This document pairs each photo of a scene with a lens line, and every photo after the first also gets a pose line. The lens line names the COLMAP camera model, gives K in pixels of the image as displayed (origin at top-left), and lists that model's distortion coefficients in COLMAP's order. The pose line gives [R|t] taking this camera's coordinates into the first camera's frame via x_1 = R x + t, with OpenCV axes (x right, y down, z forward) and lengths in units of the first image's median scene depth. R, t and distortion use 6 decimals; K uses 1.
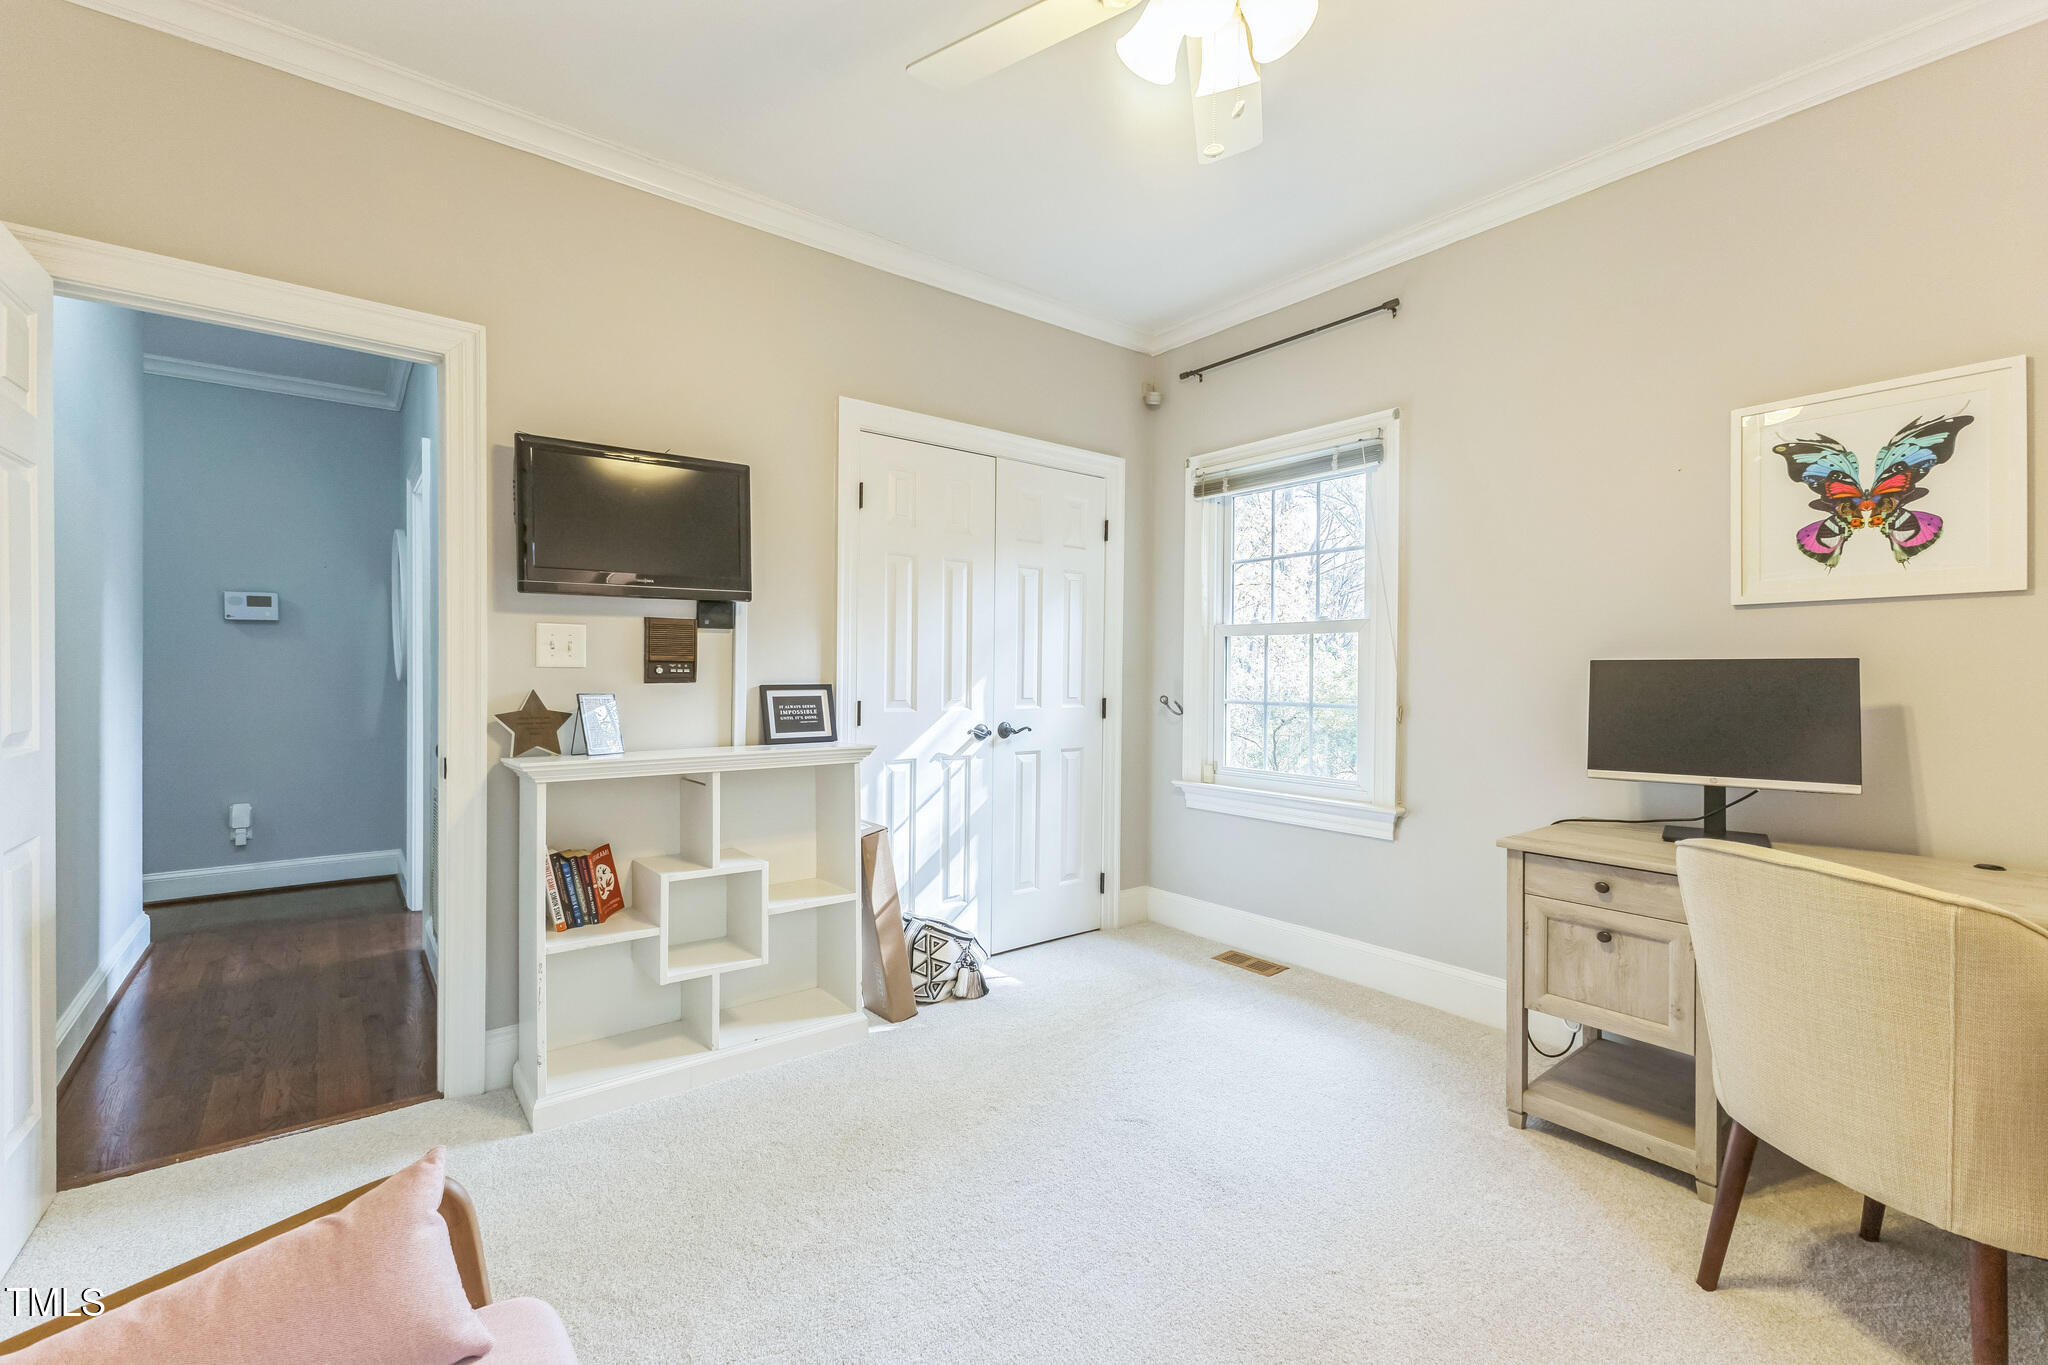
lens RADIAL K [[882.4, 0, 1027.1], [0, 882.4, 677.4], [0, 0, 1]] dist [0.013117, -0.003238]
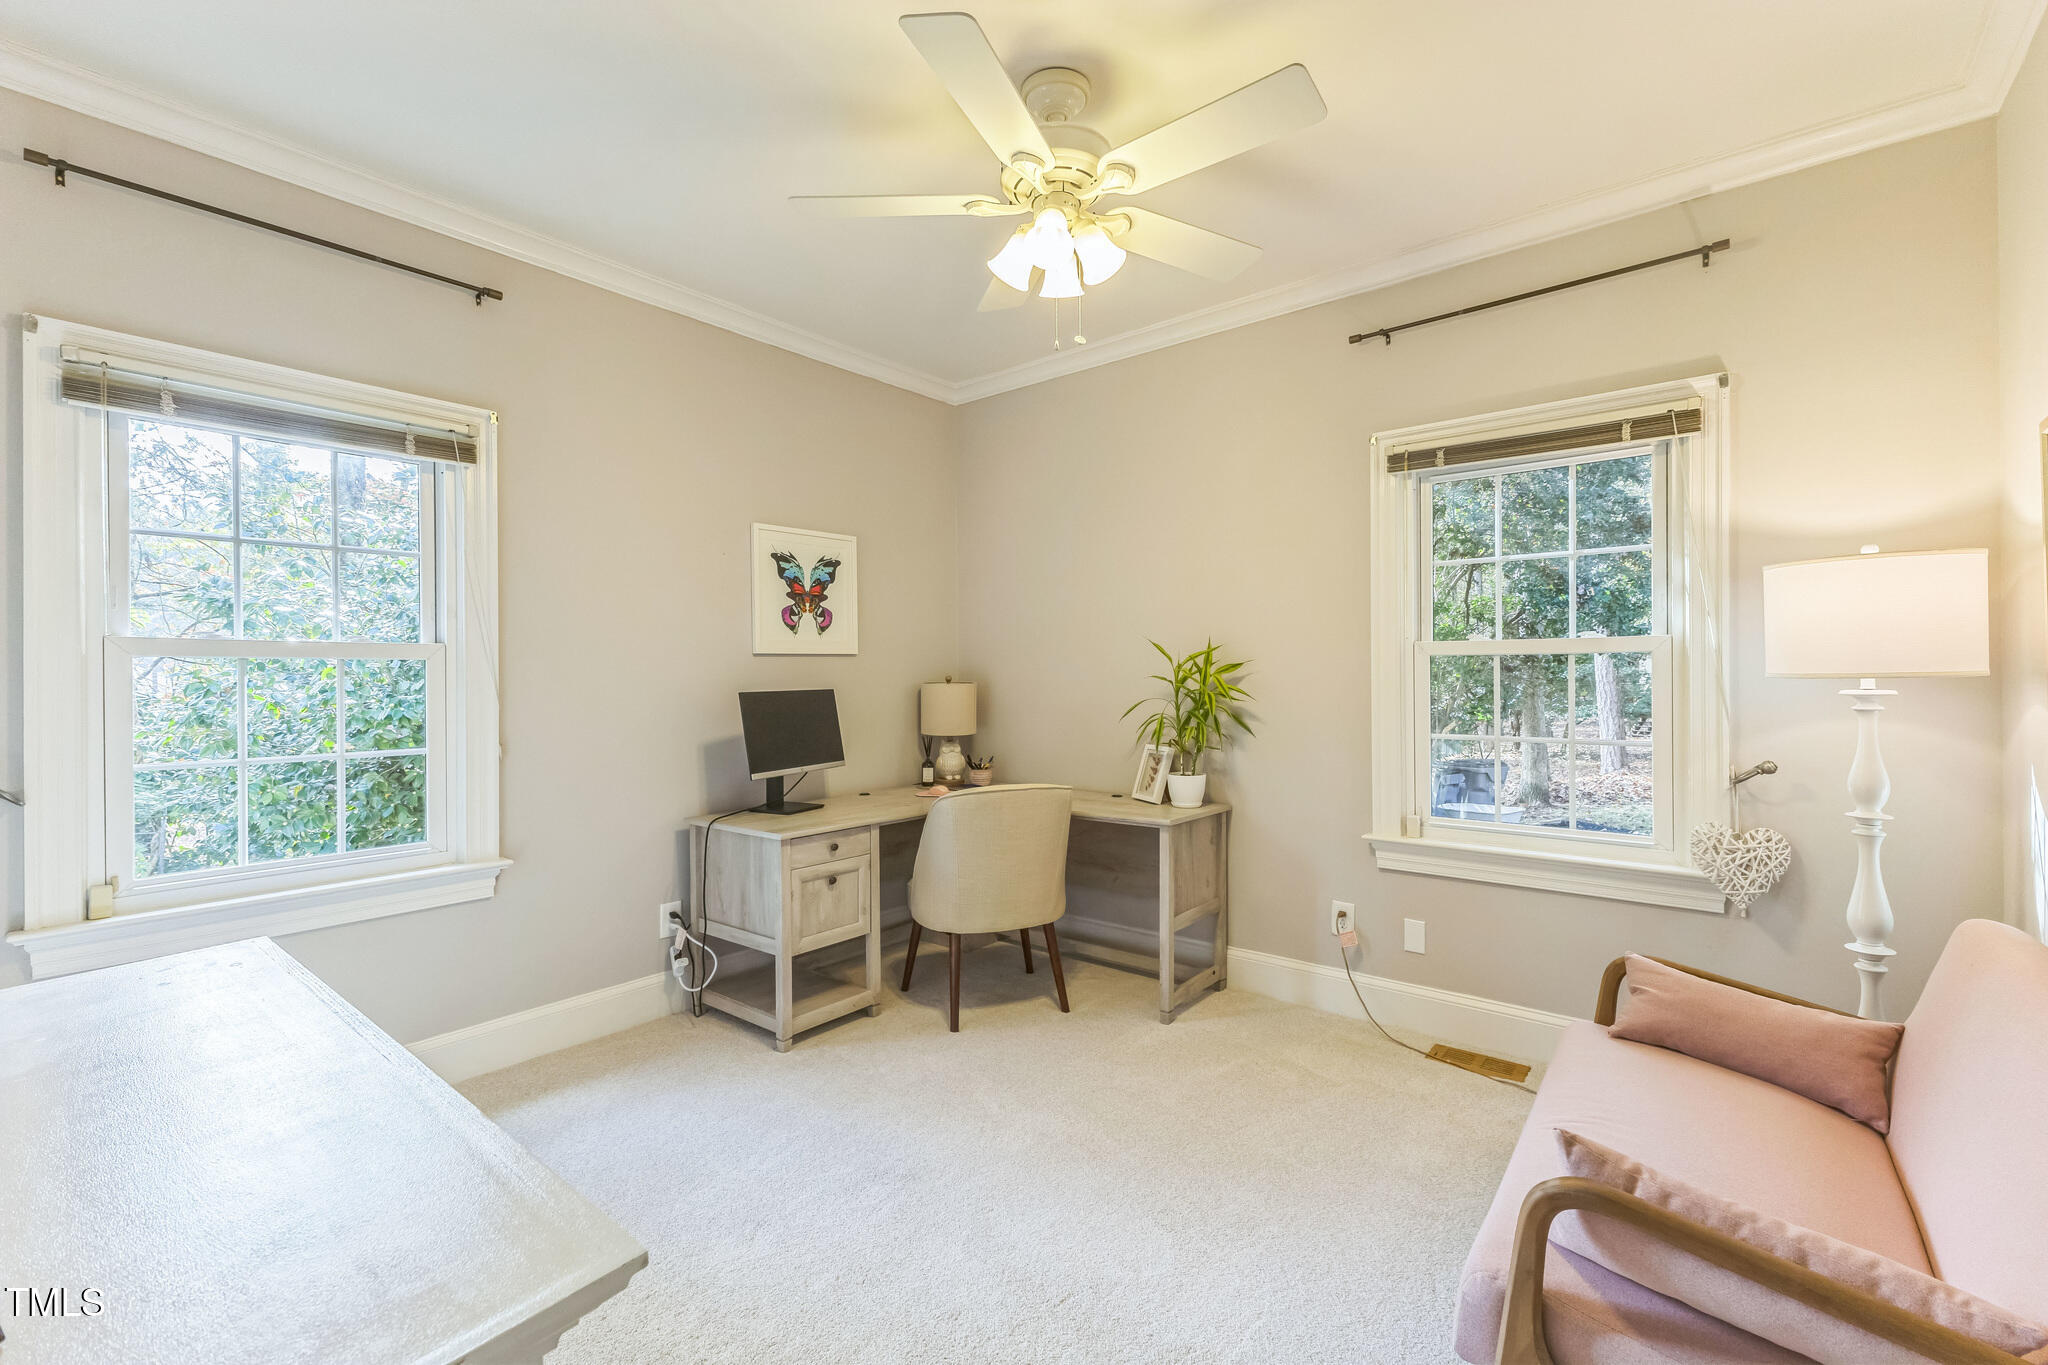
lens RADIAL K [[882.4, 0, 1027.1], [0, 882.4, 677.4], [0, 0, 1]] dist [0.013117, -0.003238]
pose [[-0.218958, -0.008830, 0.975694, -0.806896], [0.011722, 0.999863, 0.011679, -0.056758], [-0.975664, 0.013994, -0.218824, 0.942872]]
